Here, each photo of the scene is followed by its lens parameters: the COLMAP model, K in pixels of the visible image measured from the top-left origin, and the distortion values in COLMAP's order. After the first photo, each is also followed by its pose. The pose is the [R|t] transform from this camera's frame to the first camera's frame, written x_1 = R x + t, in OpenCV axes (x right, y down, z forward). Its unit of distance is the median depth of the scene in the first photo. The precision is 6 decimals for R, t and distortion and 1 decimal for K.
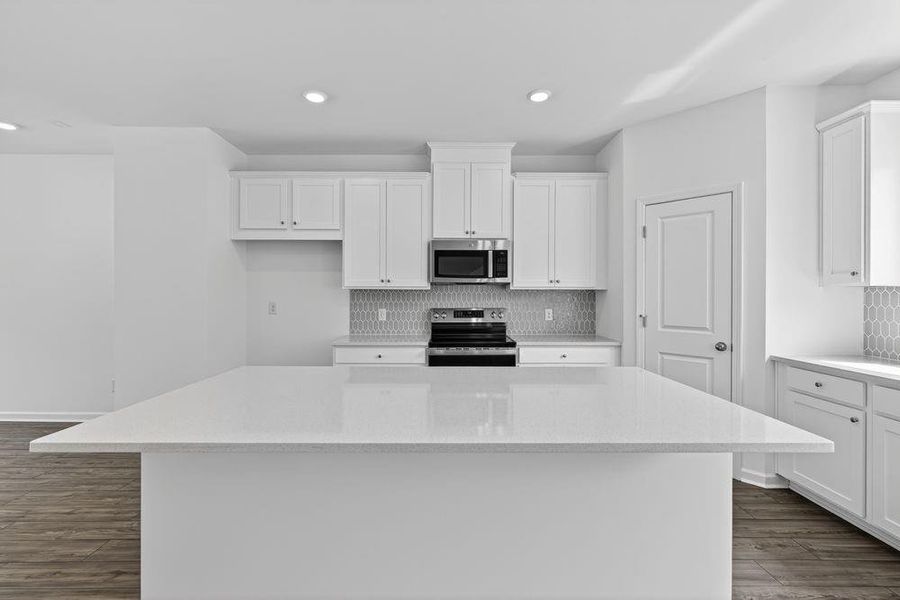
lens RADIAL K [[406.0, 0, 445.9], [0, 406.0, 298.0], [0, 0, 1]] dist [-0.002281, -0.000026]
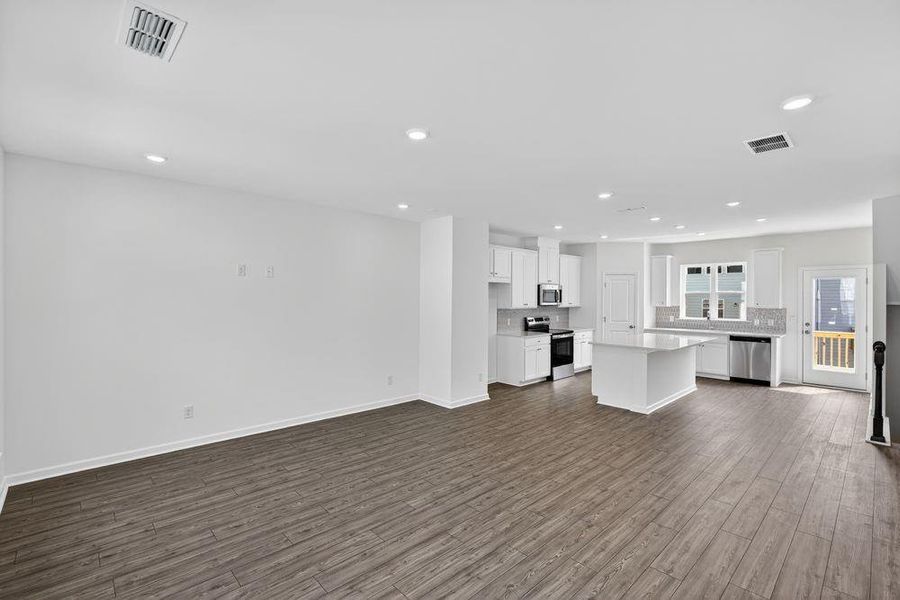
lens RADIAL K [[406.0, 0, 445.9], [0, 406.0, 298.0], [0, 0, 1]] dist [-0.002281, -0.000026]
pose [[0.738660, -0.005327, 0.674058, -1.782631], [0.007325, 0.999973, -0.000125, -0.076196], [-0.674039, 0.005029, 0.738679, -0.203259]]
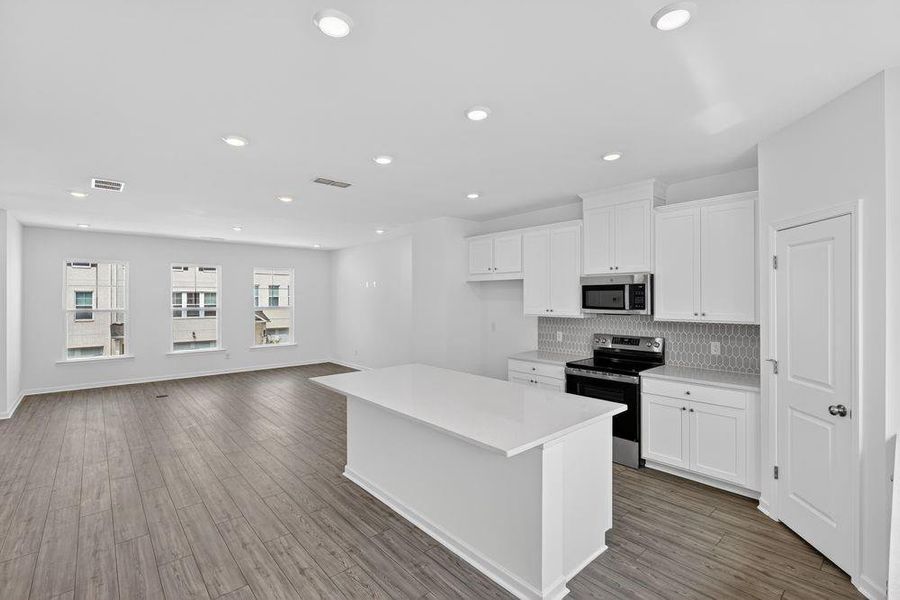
lens RADIAL K [[406.0, 0, 445.9], [0, 406.0, 298.0], [0, 0, 1]] dist [-0.002281, -0.000026]
pose [[0.652227, -0.003801, -0.758014, 0.603401], [-0.004220, 0.999954, -0.008646, -0.068477], [0.758012, 0.008838, 0.652181, -0.069544]]
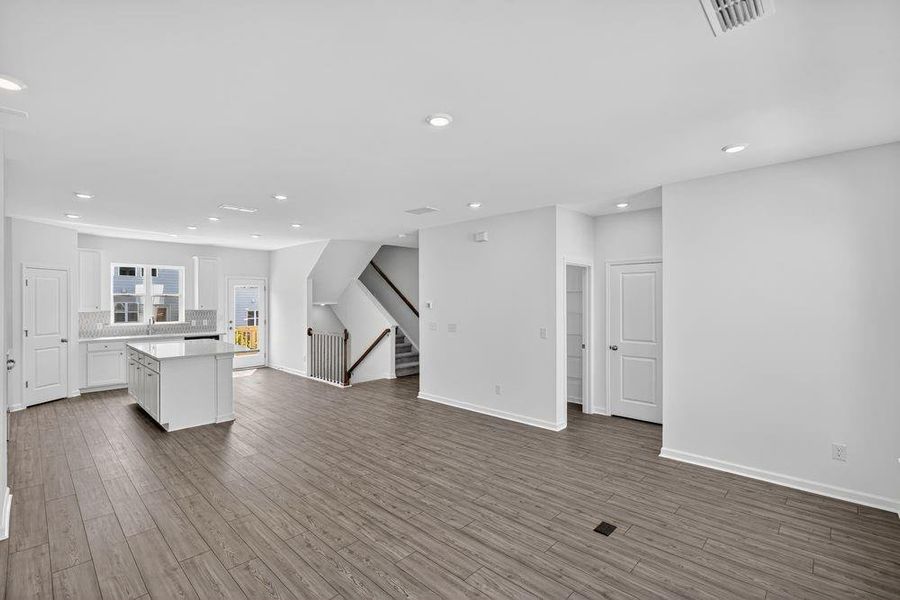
lens RADIAL K [[406.0, 0, 445.9], [0, 406.0, 298.0], [0, 0, 1]] dist [-0.002281, -0.000026]
pose [[-0.711638, 0.000022, 0.702547, -1.799292], [0.003324, 0.999989, 0.003336, -0.083912], [-0.702539, 0.004710, -0.711630, 0.863650]]
